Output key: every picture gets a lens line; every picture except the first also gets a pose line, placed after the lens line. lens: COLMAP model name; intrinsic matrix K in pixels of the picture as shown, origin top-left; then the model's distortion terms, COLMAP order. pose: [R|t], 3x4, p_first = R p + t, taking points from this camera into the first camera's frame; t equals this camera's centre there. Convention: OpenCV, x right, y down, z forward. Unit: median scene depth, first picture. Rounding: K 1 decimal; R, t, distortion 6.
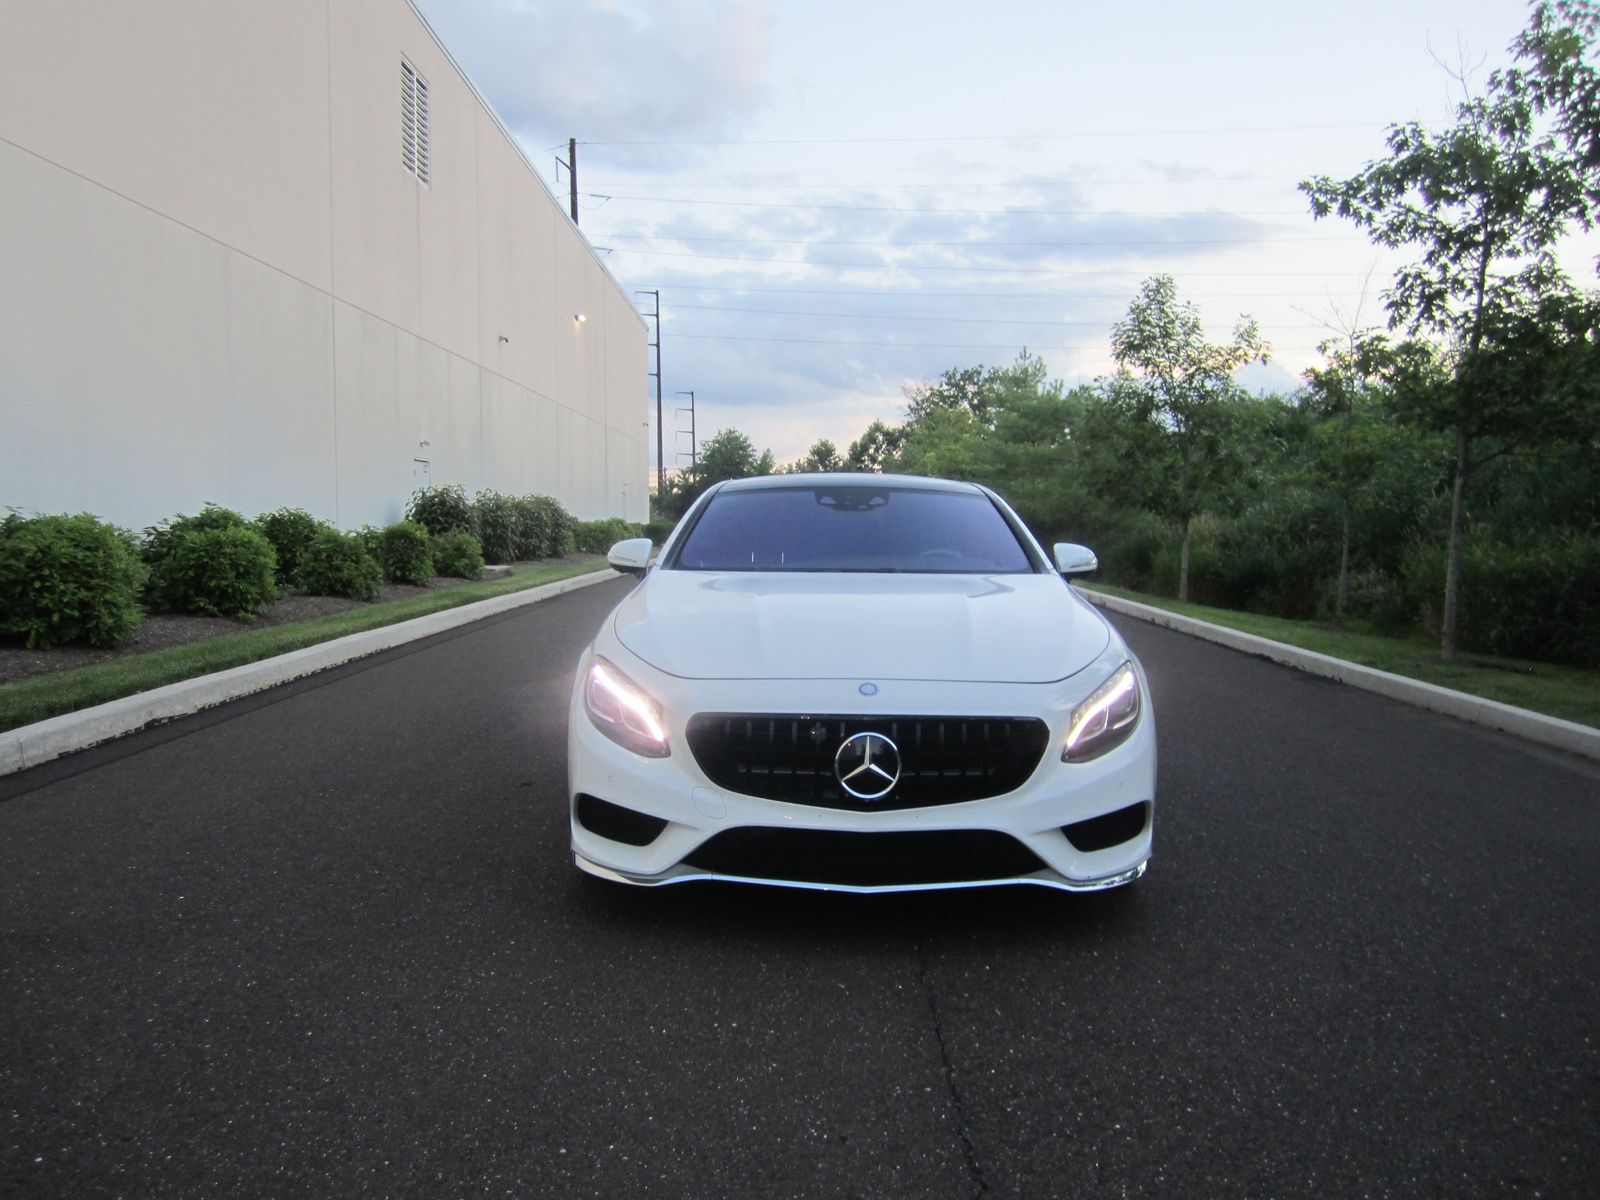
lens RADIAL K [[1317.5, 0, 806.7], [0, 1317.5, 571.3], [0, 0, 1]] dist [-0.060047, 0.012848]
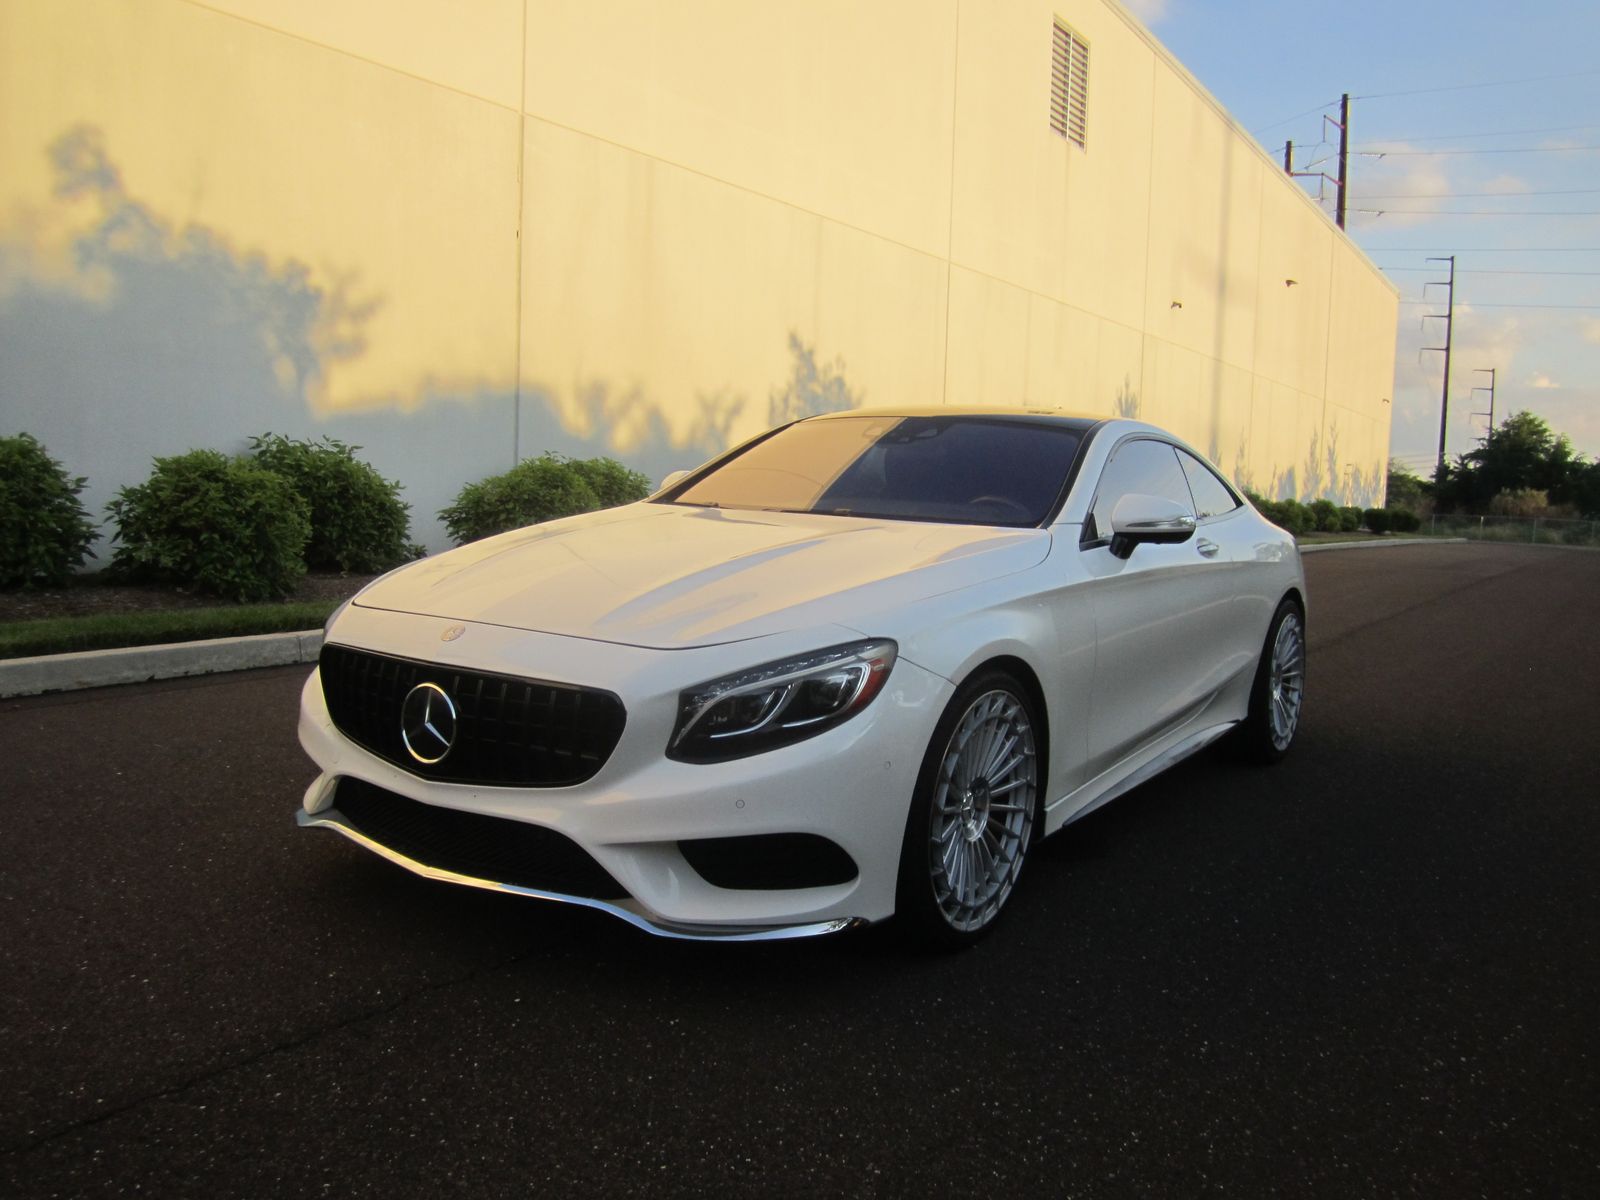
lens RADIAL K [[1316.2, 0, 798.8], [0, 1316.2, 602.5], [0, 0, 1]] dist [-0.068014, 0.001775]
pose [[0.840396, 0.083031, -0.535575, 0.184840], [-0.061237, 0.996414, 0.058385, 0.002985], [0.538502, -0.016270, 0.842467, 0.121257]]
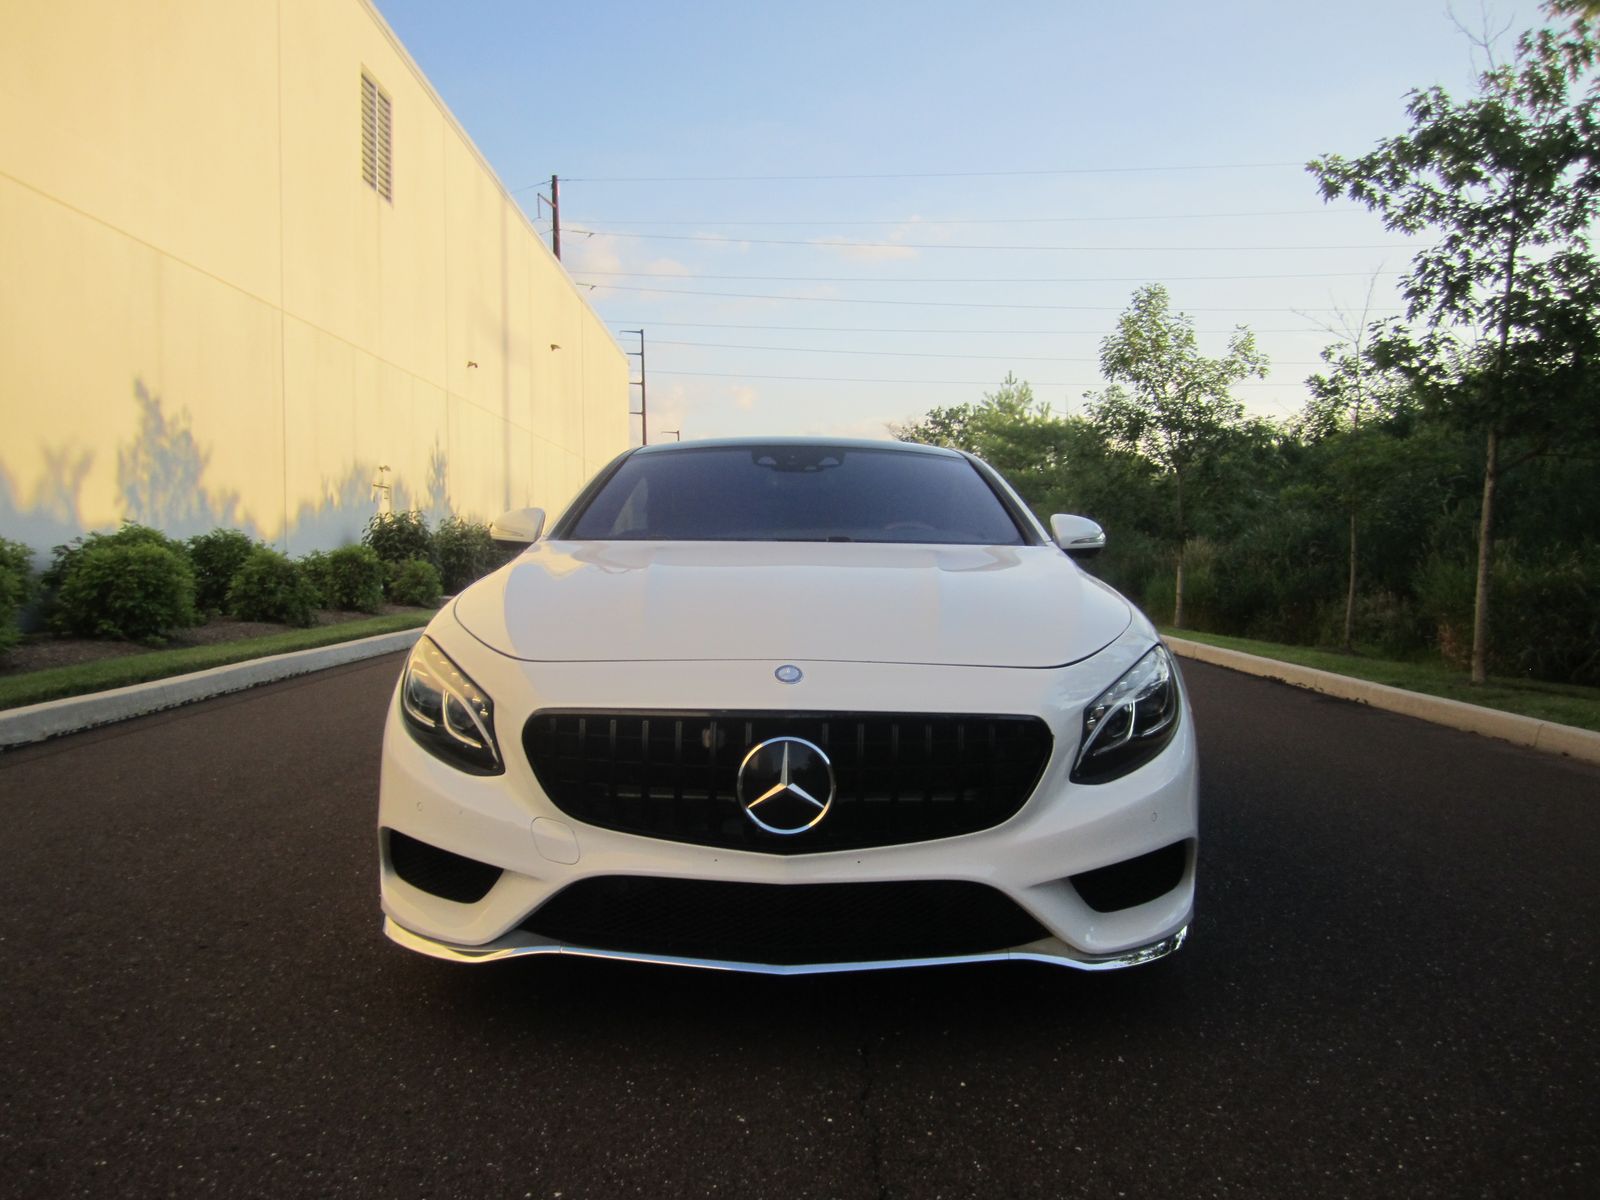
lens RADIAL K [[1319.8, 0, 799.7], [0, 1319.8, 579.6], [0, 0, 1]] dist [-0.055230, 0.008055]
pose [[0.999980, -0.003340, 0.005334, 0.014076], [0.003466, 0.999714, -0.023668, 0.015798], [-0.005254, 0.023686, 0.999706, 0.087580]]
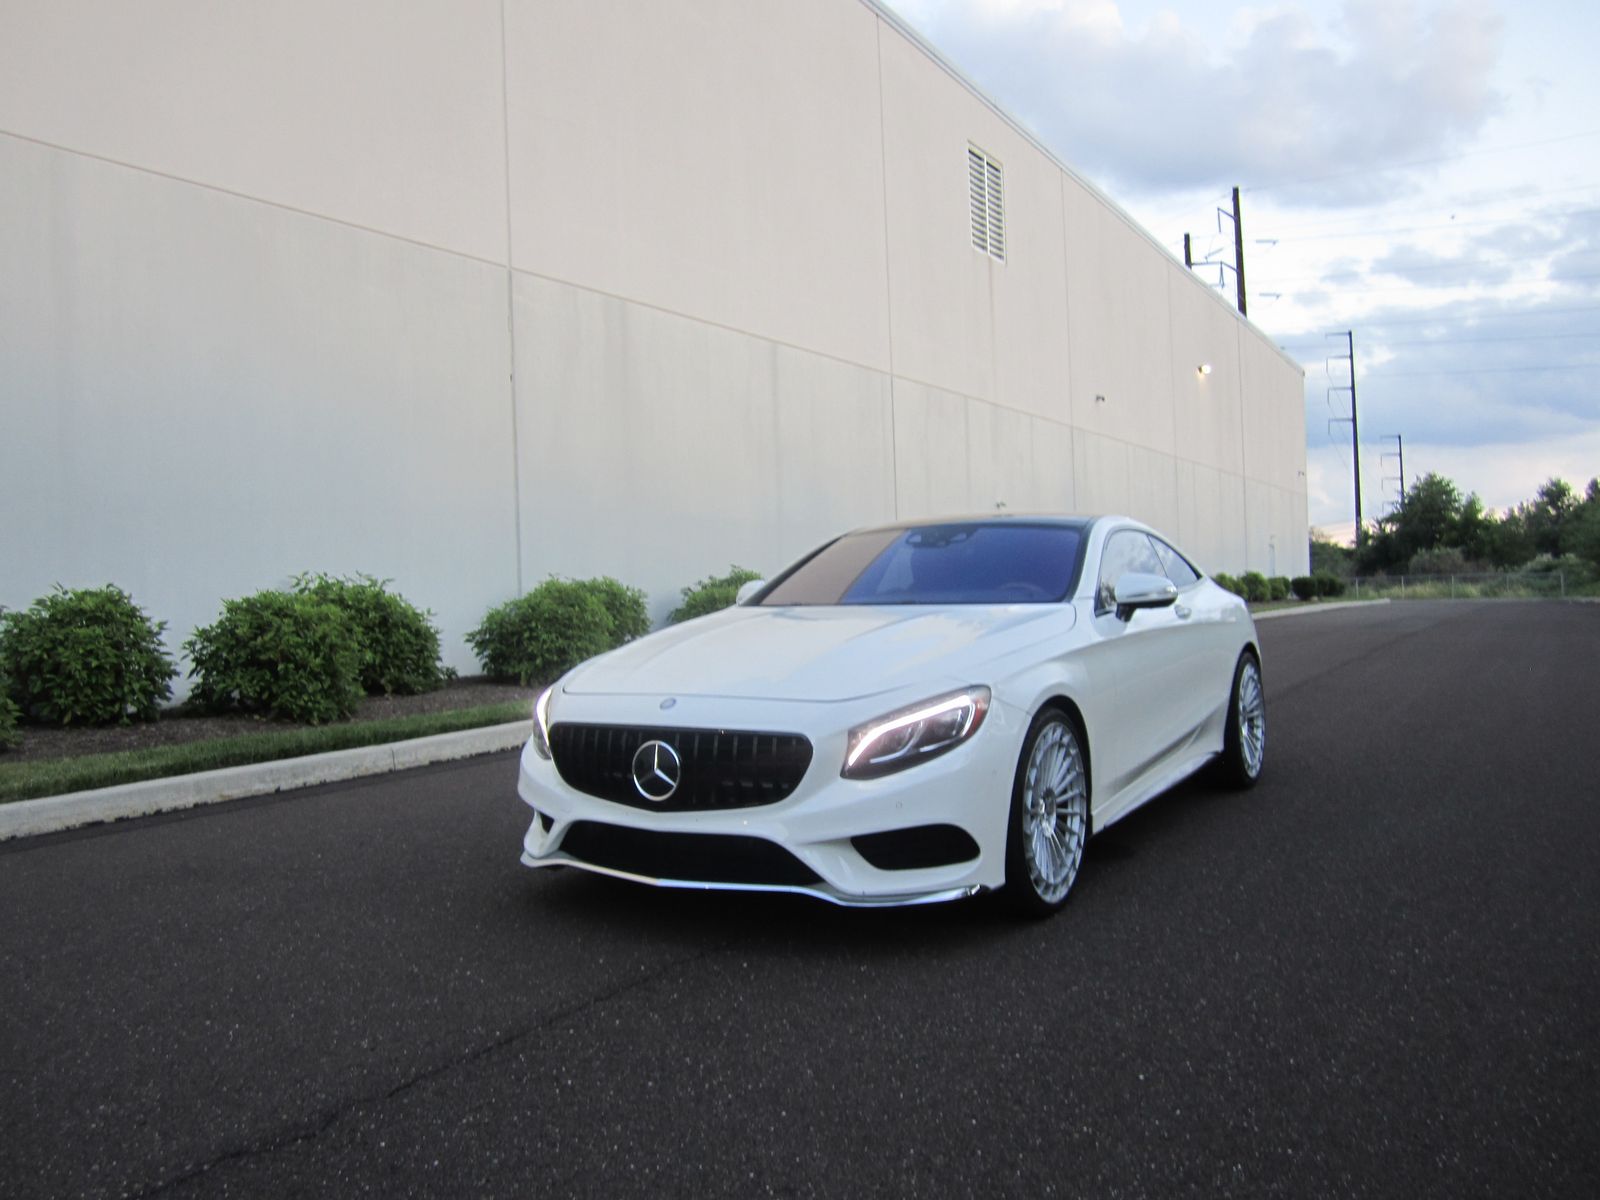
lens RADIAL K [[1312.7, 0, 796.8], [0, 1312.7, 594.3], [0, 0, 1]] dist [-0.076666, -0.001367]
pose [[0.865402, -0.019422, -0.500702, 0.195992], [0.005689, 0.999565, -0.028940, 0.008204], [0.501046, 0.022196, 0.865136, 0.025230]]
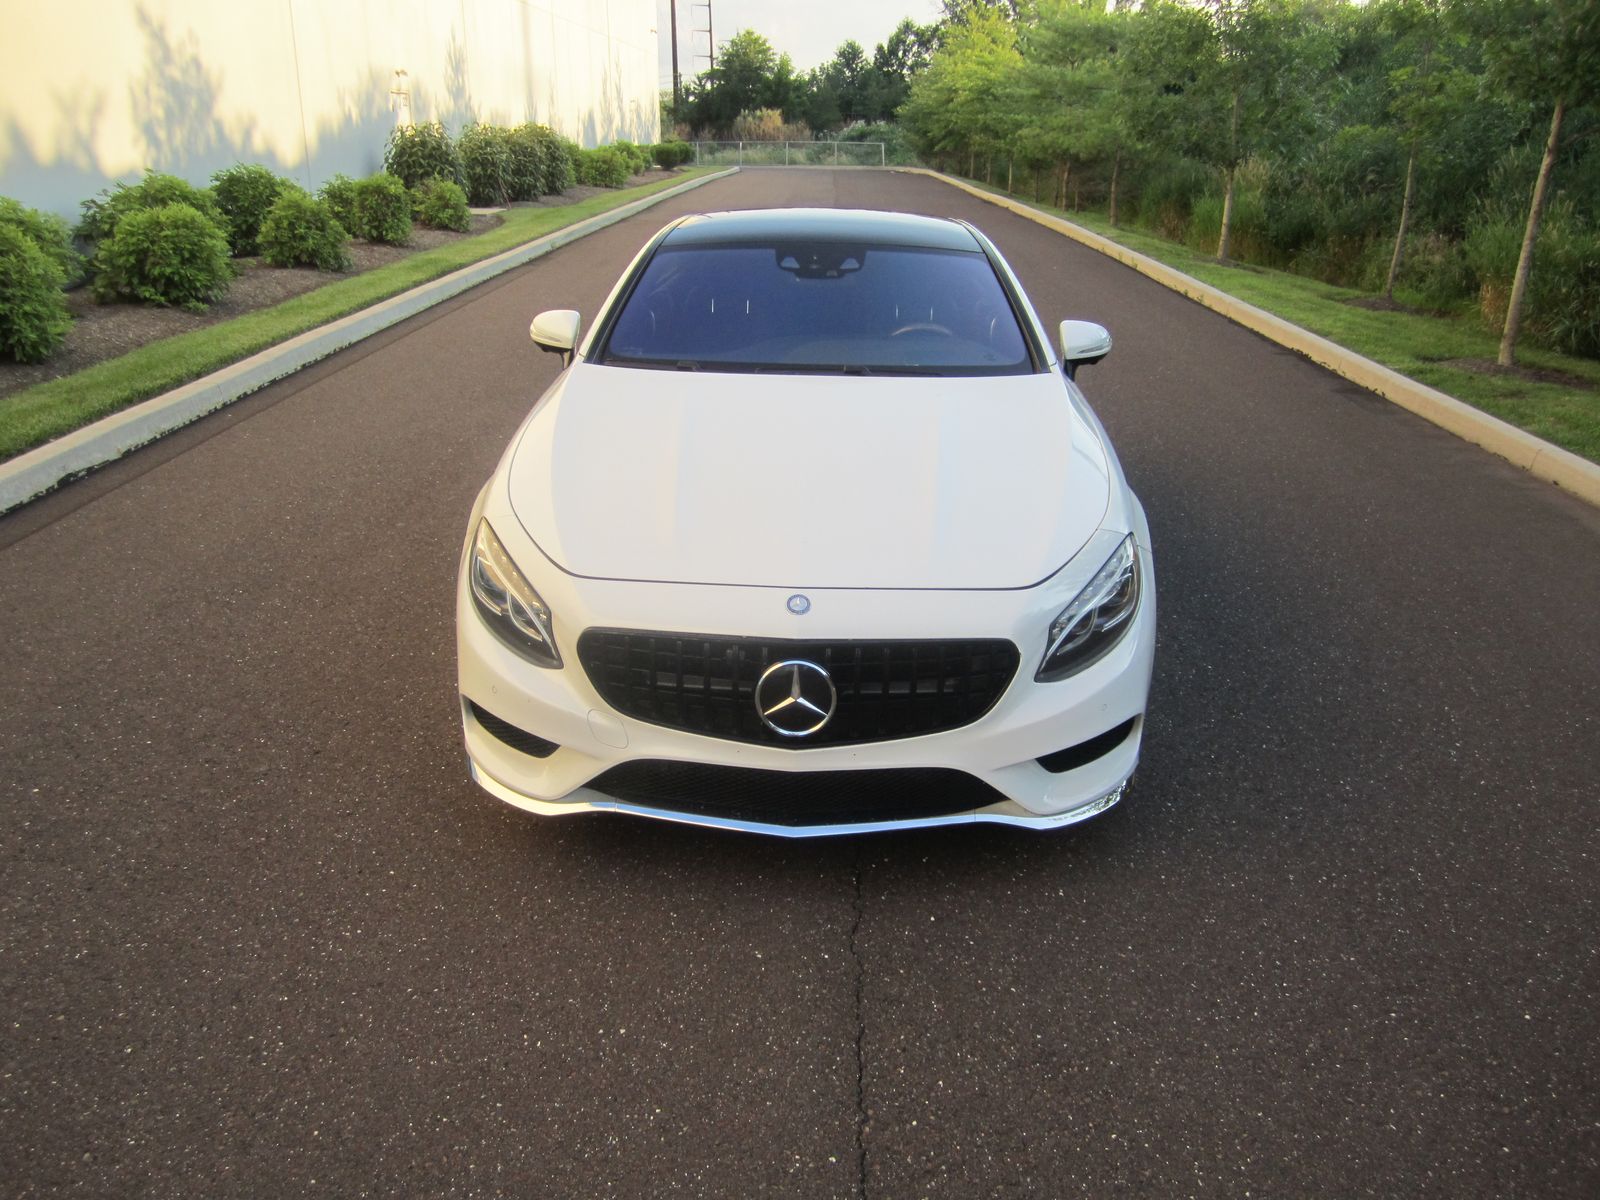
lens RADIAL K [[1324.4, 0, 799.2], [0, 1324.4, 591.6], [0, 0, 1]] dist [-0.052984, 0.009416]
pose [[0.999729, 0.008761, -0.021579, 0.018411], [-0.002030, 0.955797, 0.294022, -0.044127], [0.023201, -0.293898, 0.955555, 0.062530]]
